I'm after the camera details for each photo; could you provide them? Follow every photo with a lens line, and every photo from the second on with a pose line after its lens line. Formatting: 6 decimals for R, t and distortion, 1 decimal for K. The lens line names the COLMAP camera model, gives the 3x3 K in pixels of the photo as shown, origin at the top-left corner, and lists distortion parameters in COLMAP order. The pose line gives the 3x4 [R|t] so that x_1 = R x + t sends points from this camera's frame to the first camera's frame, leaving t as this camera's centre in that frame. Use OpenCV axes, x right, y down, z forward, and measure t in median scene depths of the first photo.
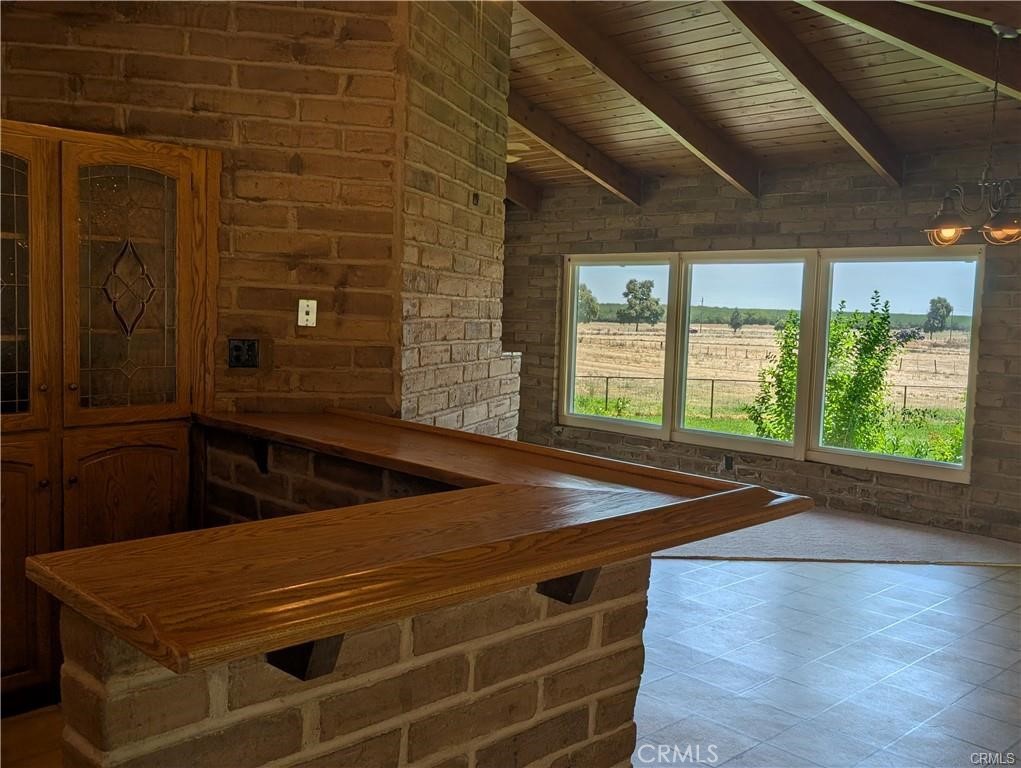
lens RADIAL K [[954.8, 0, 502.1], [0, 954.8, 381.0], [0, 0, 1]] dist [0.002292, 0.000000]
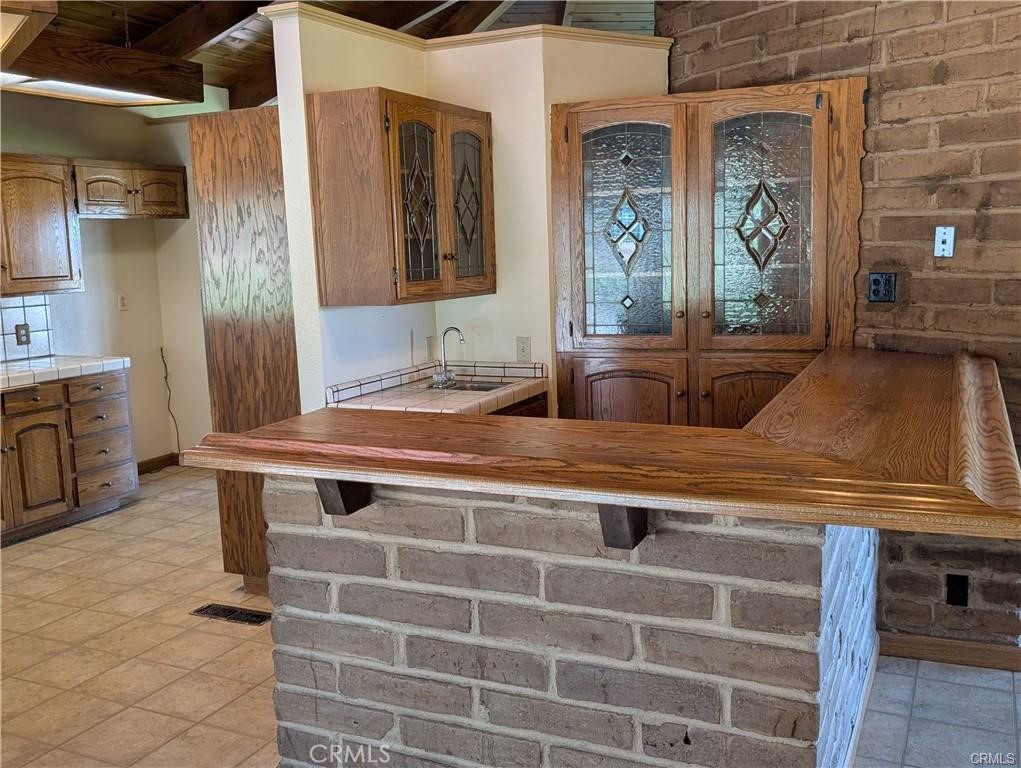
lens RADIAL K [[954.8, 0, 514.7], [0, 954.8, 382.9], [0, 0, 1]] dist [0.002292, 0.000000]
pose [[0.373610, 0.092410, -0.922971, 0.481721], [-0.036268, 0.995720, 0.085013, -0.001826], [0.926877, 0.001713, 0.375362, 0.302643]]
